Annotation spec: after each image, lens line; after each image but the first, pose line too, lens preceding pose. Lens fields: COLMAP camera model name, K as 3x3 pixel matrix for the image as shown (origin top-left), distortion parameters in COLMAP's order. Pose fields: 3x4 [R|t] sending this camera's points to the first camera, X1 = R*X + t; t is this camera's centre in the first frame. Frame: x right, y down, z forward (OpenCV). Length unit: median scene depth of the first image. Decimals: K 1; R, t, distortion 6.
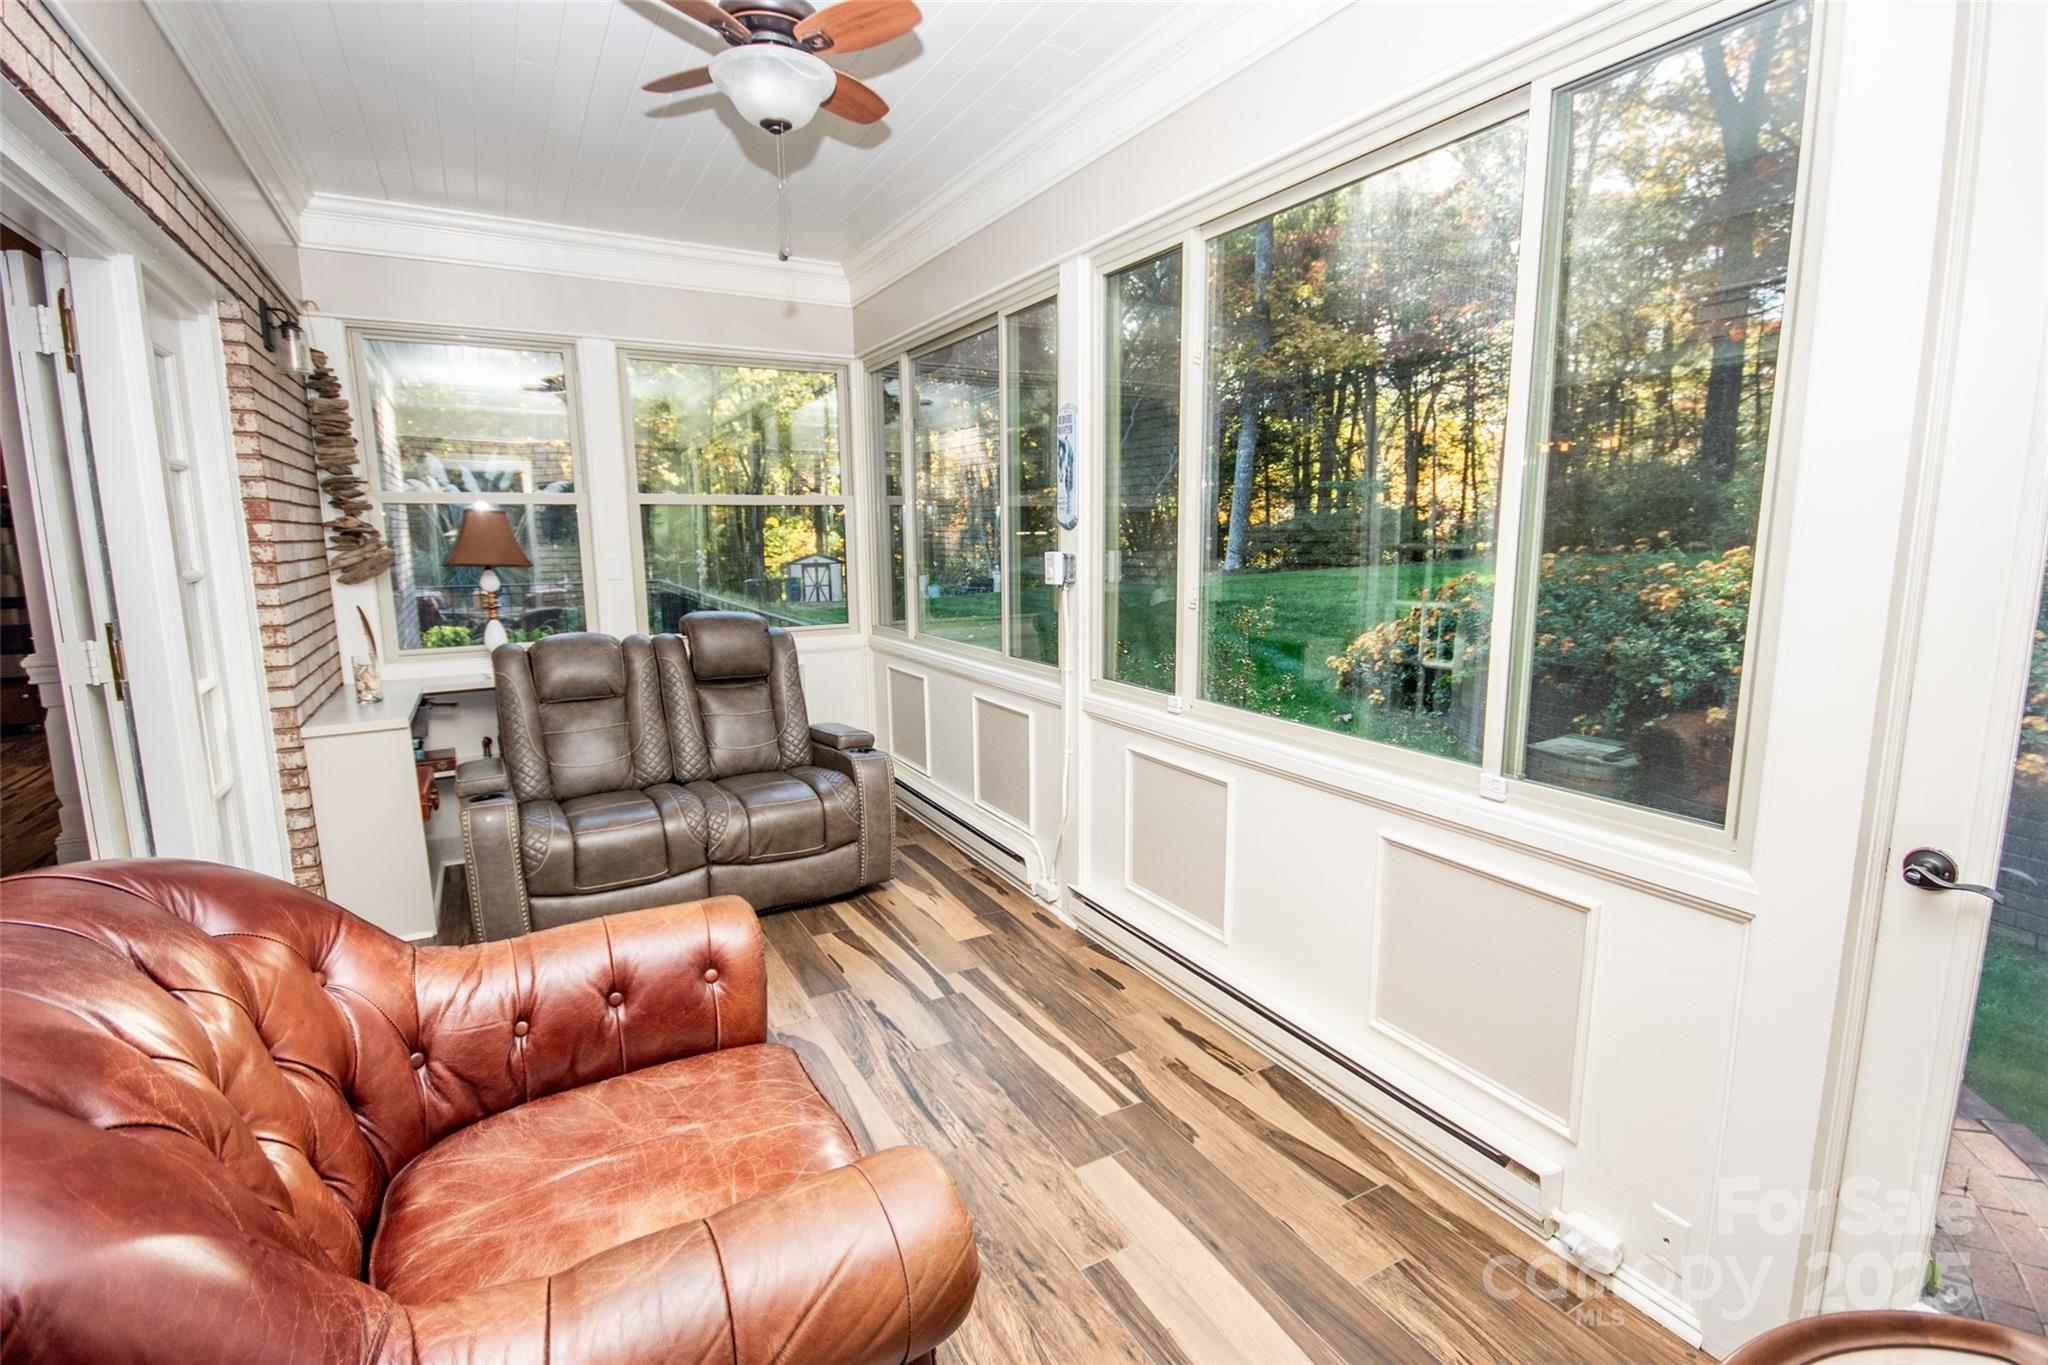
lens RADIAL K [[907.9, 0, 1024.0], [0, 907.9, 682.5], [0, 0, 1]] dist [-0.000822, -0.009533]
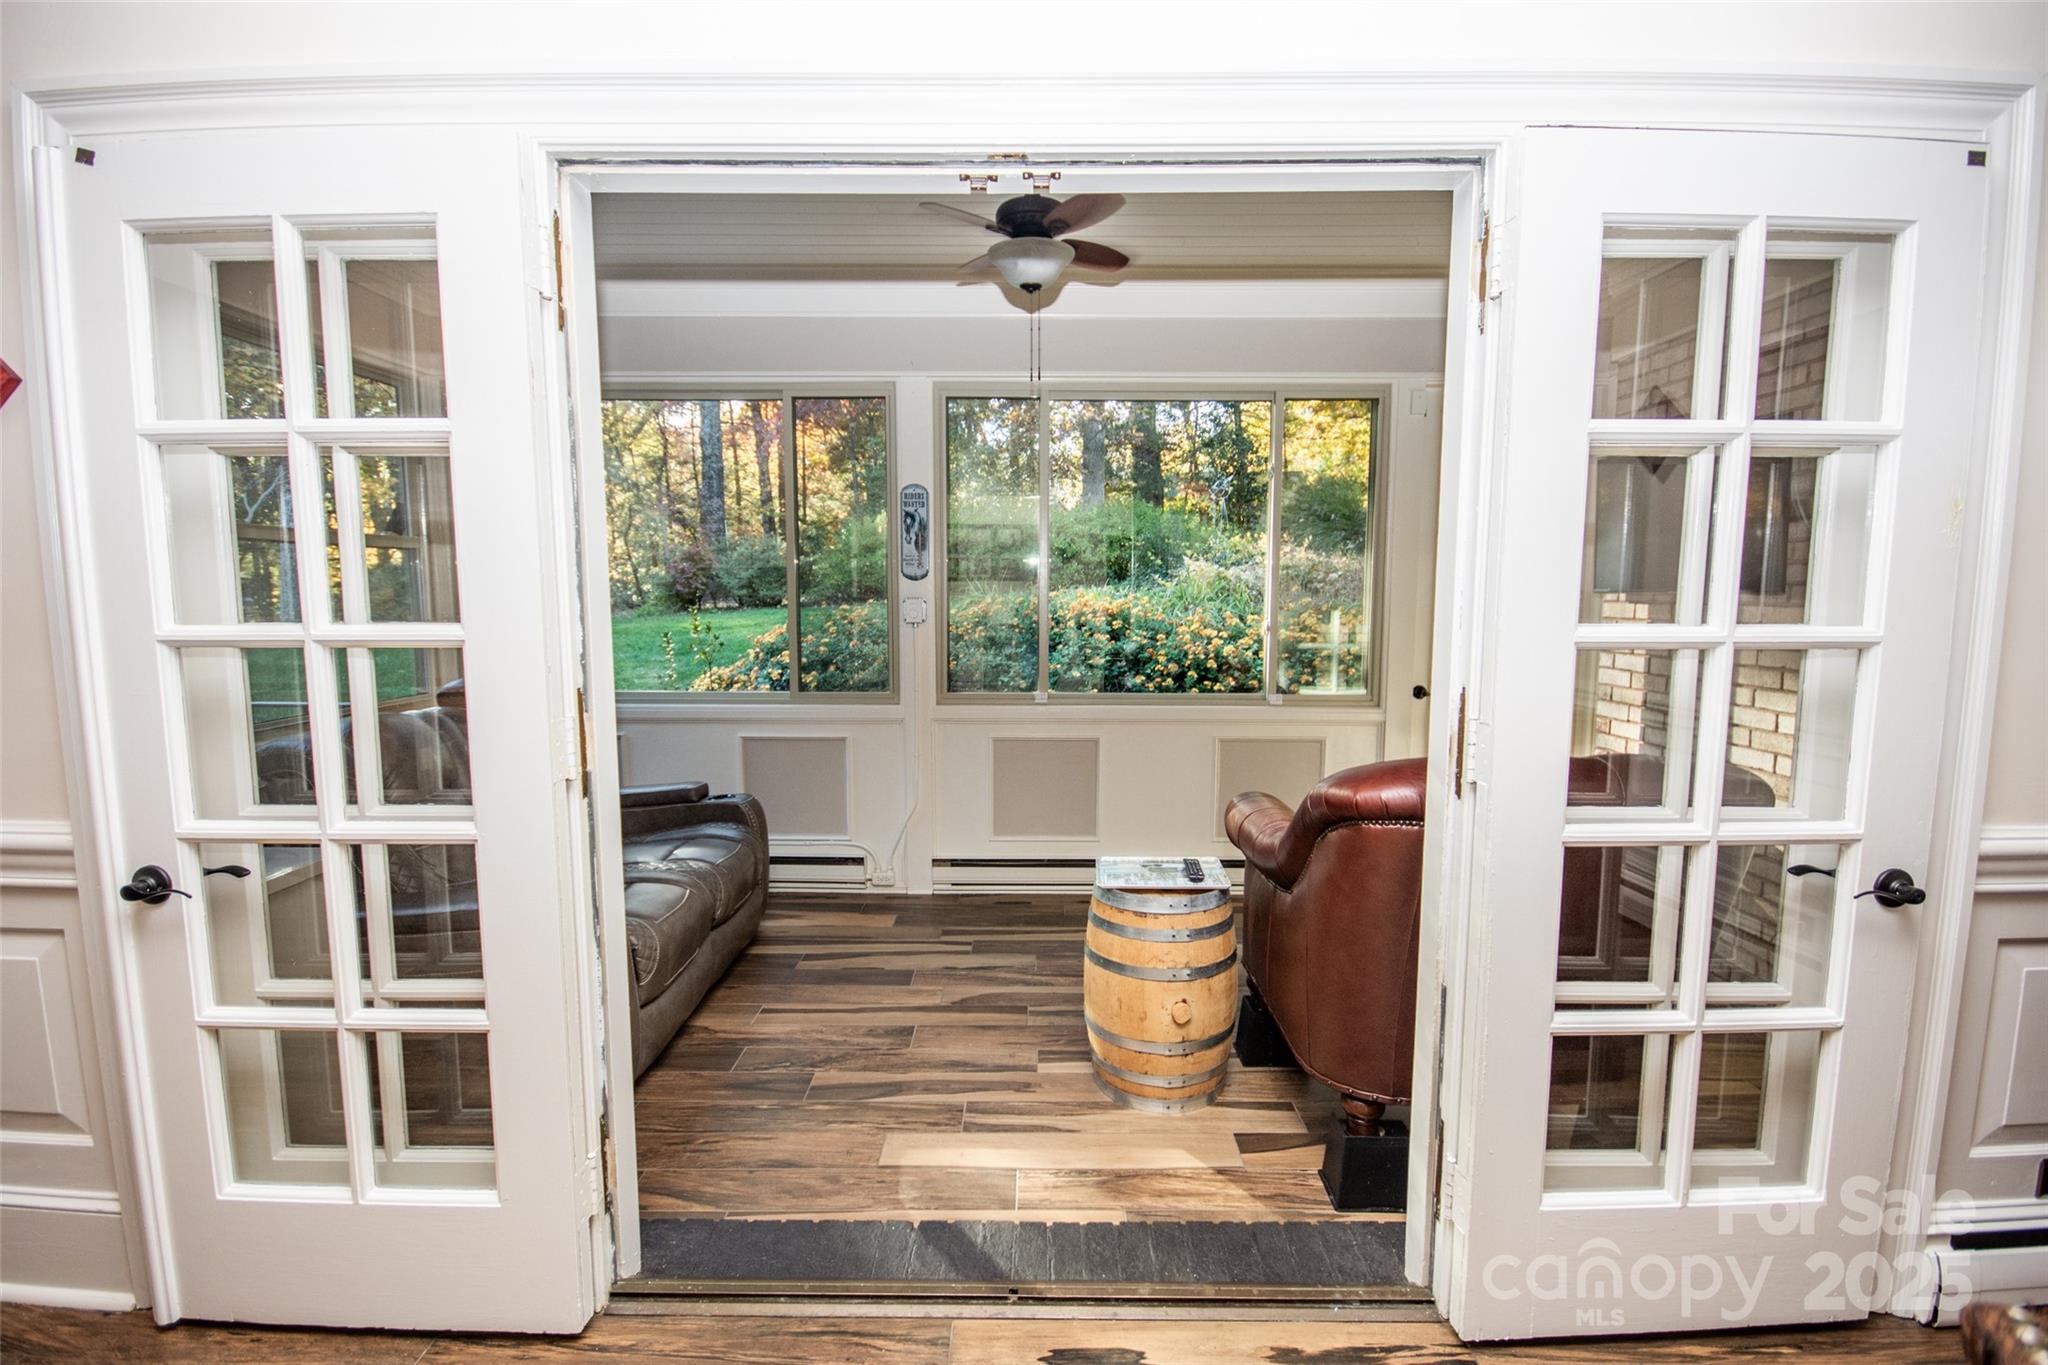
lens RADIAL K [[907.9, 0, 1024.0], [0, 907.9, 682.5], [0, 0, 1]] dist [-0.000822, -0.009533]
pose [[0.516669, -0.079707, 0.852467, -1.087842], [0.128416, 0.991609, 0.014886, -0.025088], [-0.846500, 0.101779, 0.522570, 0.246113]]
